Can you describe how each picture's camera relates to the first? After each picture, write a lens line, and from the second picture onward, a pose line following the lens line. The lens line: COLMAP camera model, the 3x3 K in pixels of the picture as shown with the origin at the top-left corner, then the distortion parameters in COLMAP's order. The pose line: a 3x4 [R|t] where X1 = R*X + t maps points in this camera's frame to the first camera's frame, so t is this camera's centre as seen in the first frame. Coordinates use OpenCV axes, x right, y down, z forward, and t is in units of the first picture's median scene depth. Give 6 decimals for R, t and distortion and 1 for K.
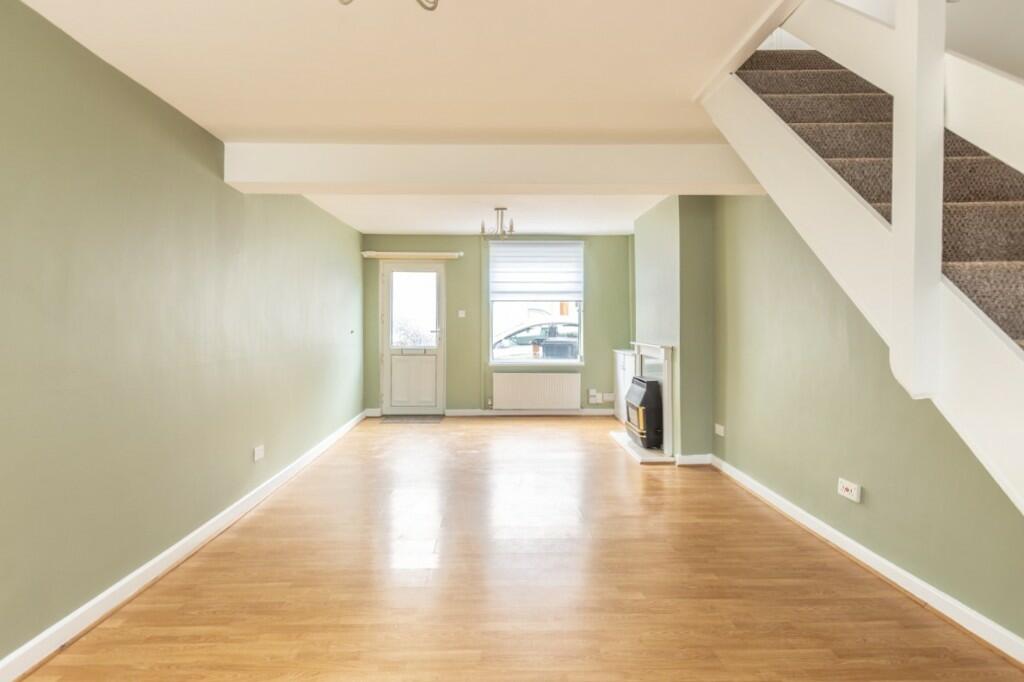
lens RADIAL K [[576.7, 0, 503.1], [0, 576.7, 339.6], [0, 0, 1]] dist [0.002762, -0.001680]
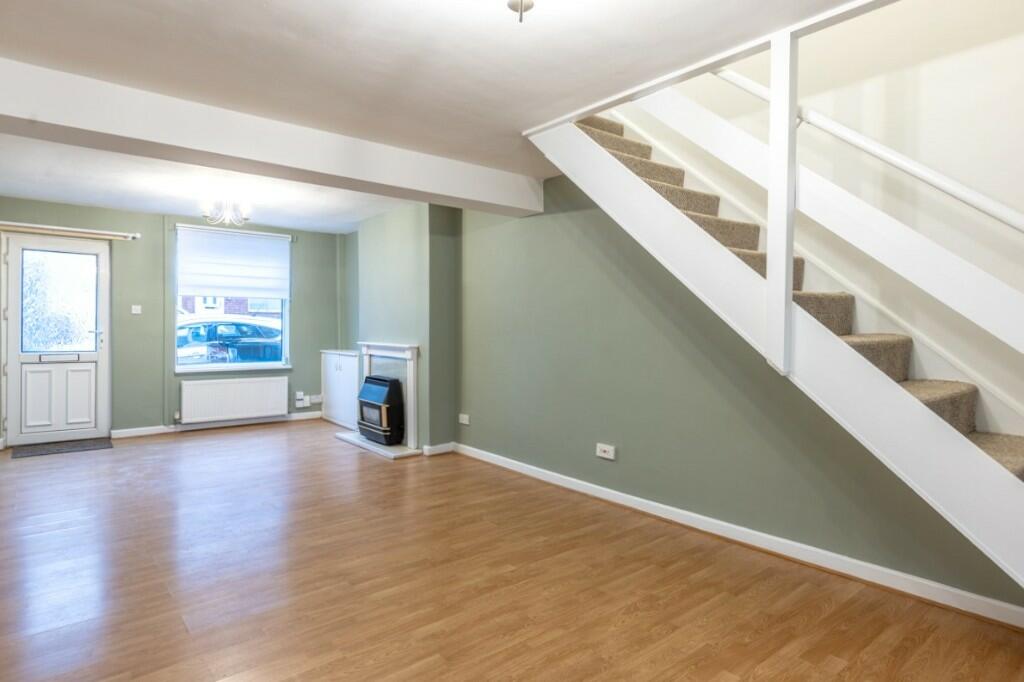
lens RADIAL K [[576.7, 0, 503.2], [0, 576.7, 334.7], [0, 0, 1]] dist [0.002762, -0.001680]
pose [[0.780361, -0.002532, 0.625324, -0.238070], [0.007699, 0.999955, -0.005558, -0.001376], [-0.625281, 0.009152, 0.780346, 0.063365]]
